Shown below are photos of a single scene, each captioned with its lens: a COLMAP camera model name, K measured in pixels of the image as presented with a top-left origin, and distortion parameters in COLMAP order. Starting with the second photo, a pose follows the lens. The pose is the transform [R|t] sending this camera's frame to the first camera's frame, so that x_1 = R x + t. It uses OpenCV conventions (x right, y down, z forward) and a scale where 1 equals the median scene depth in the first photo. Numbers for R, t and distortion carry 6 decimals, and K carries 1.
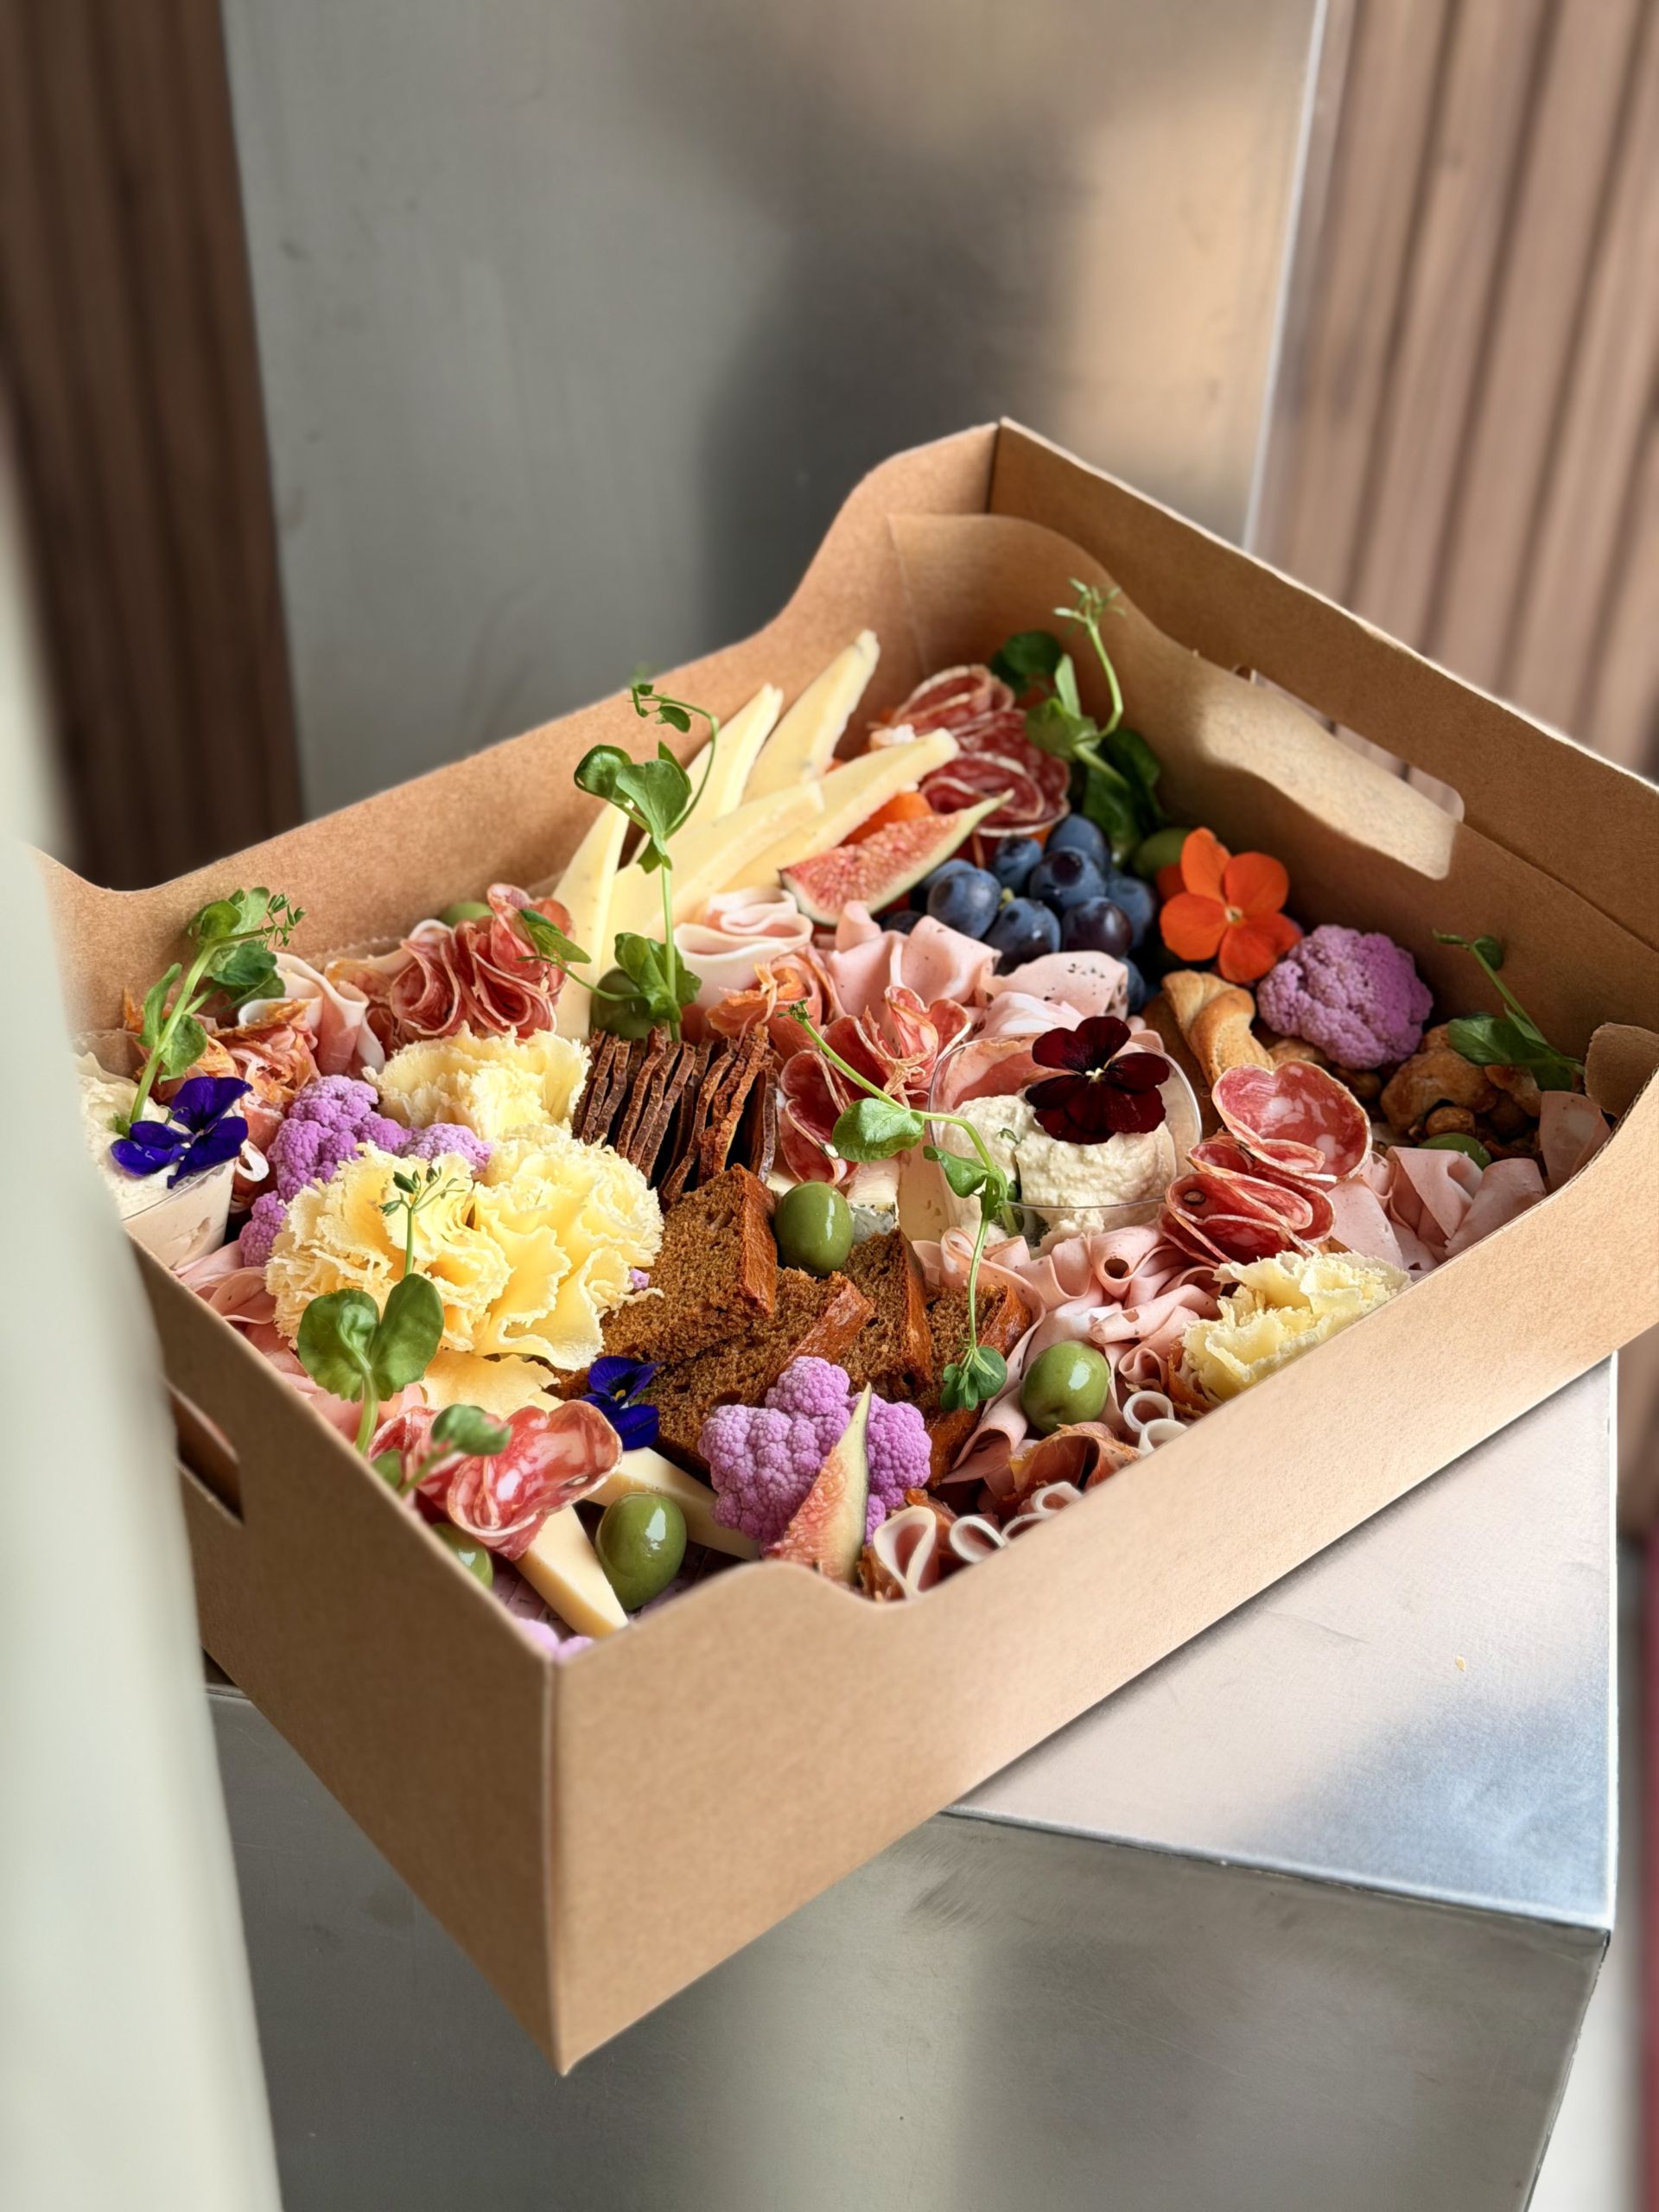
lens RADIAL K [[3120.0, 0, 821.3], [0, 3120.0, 1108.8], [0, 0, 1]] dist [0.145836, 0.001074]
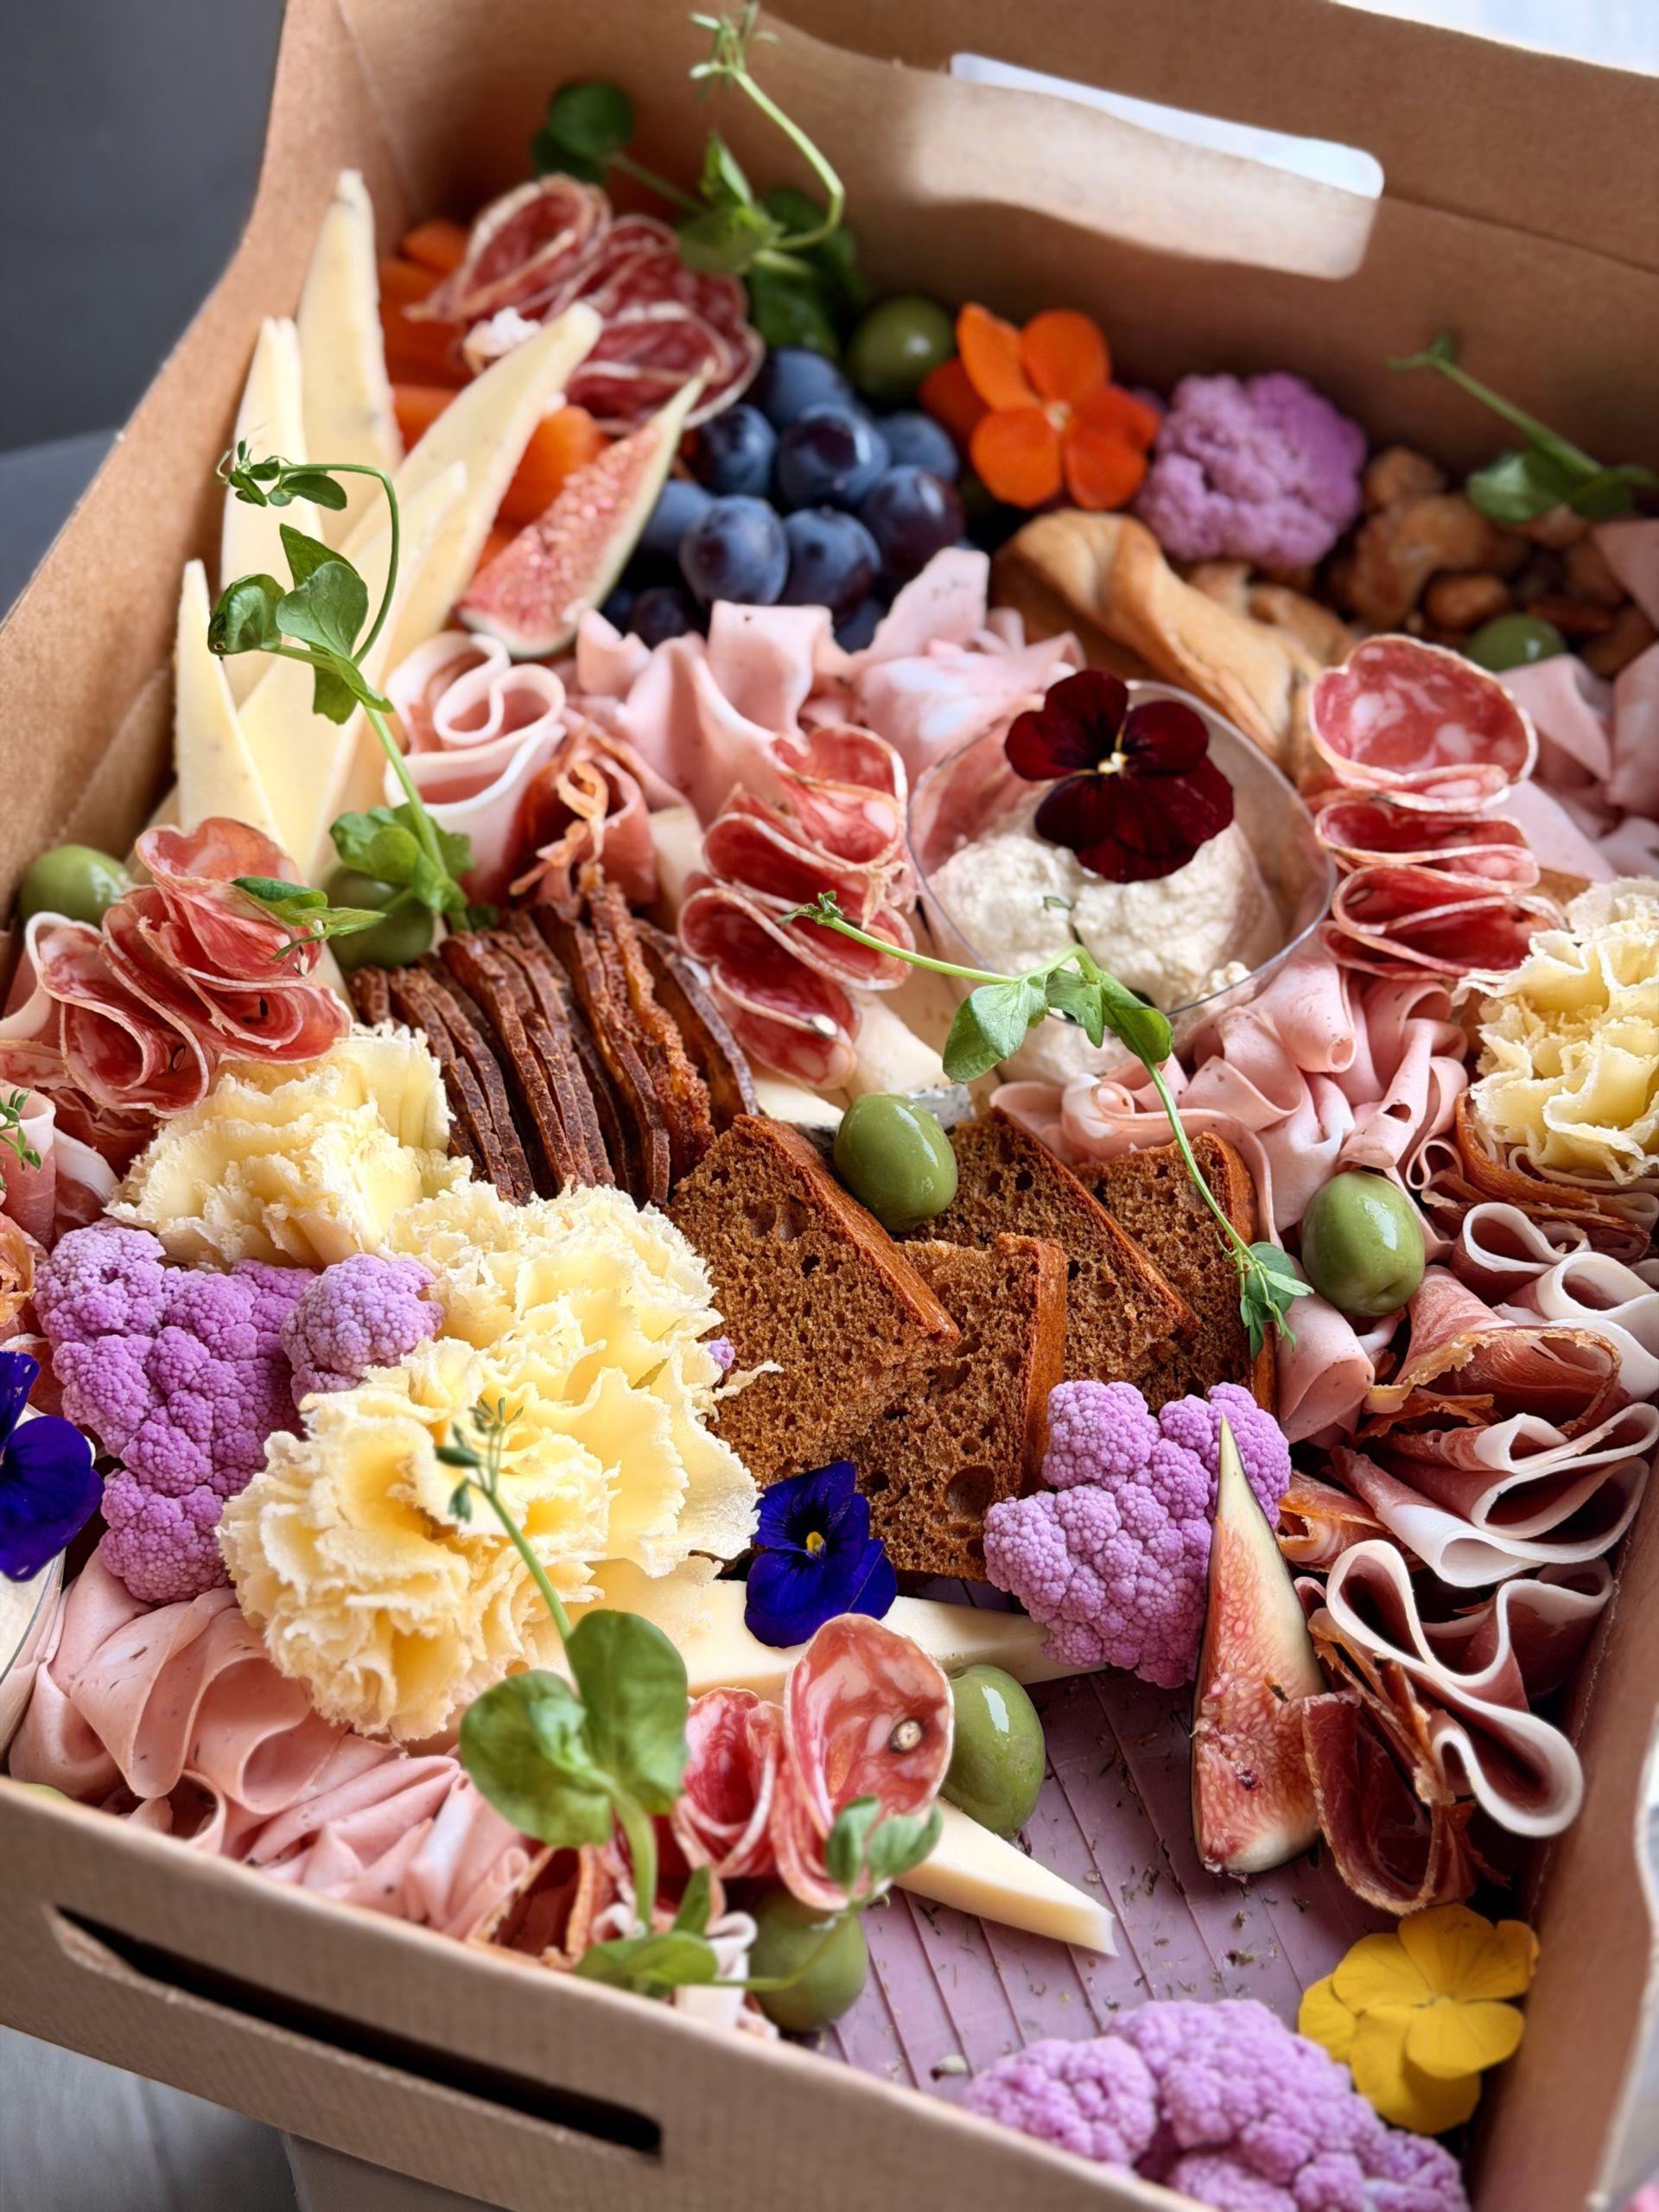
lens RADIAL K [[3159.3, 0, 820.8], [0, 3159.3, 1099.9], [0, 0, 1]] dist [0.148494, -0.193934]
pose [[0.855961, -0.438708, 0.273618, -0.190060], [0.332740, 0.872448, 0.357935, -0.215657], [-0.395746, -0.215335, 0.892757, 0.372031]]
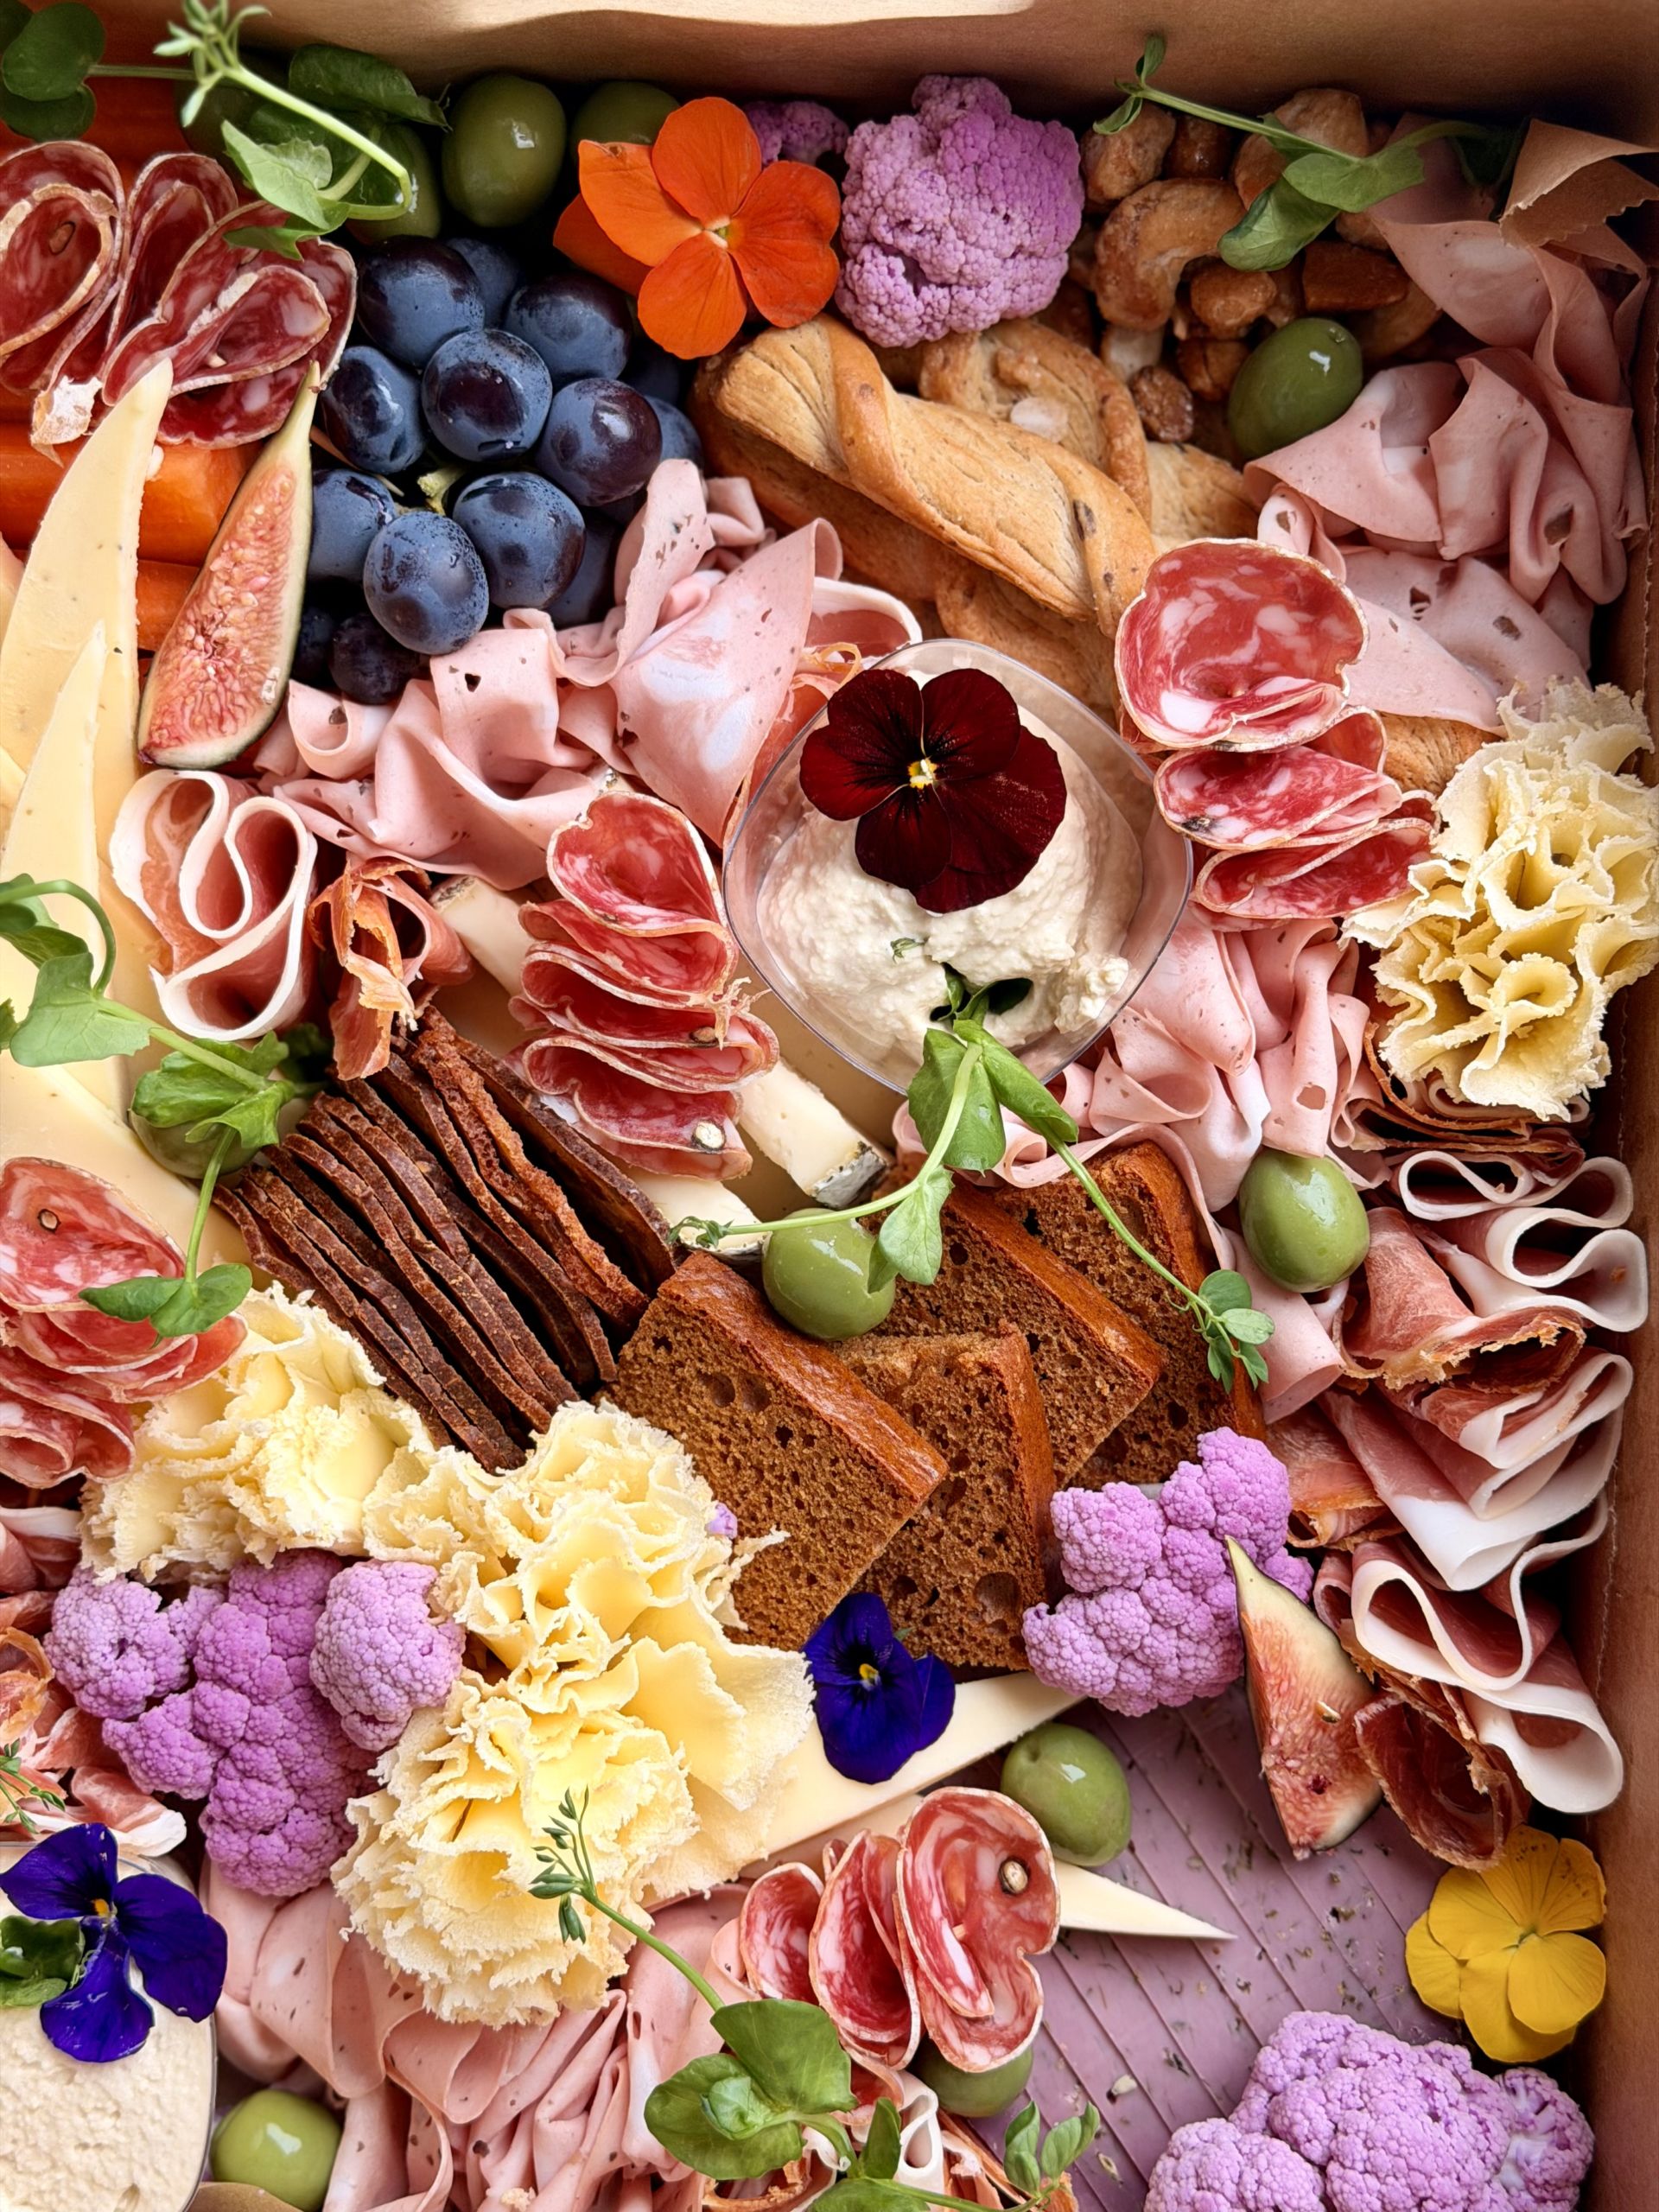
lens RADIAL K [[3180.7, 0, 838.0], [0, 3180.7, 1105.3], [0, 0, 1]] dist [0.135214, -0.107850]
pose [[0.665055, -0.746497, -0.021088, 0.038773], [0.501480, 0.425489, 0.753311, -0.466030], [-0.553371, -0.511568, 0.657327, 0.541280]]
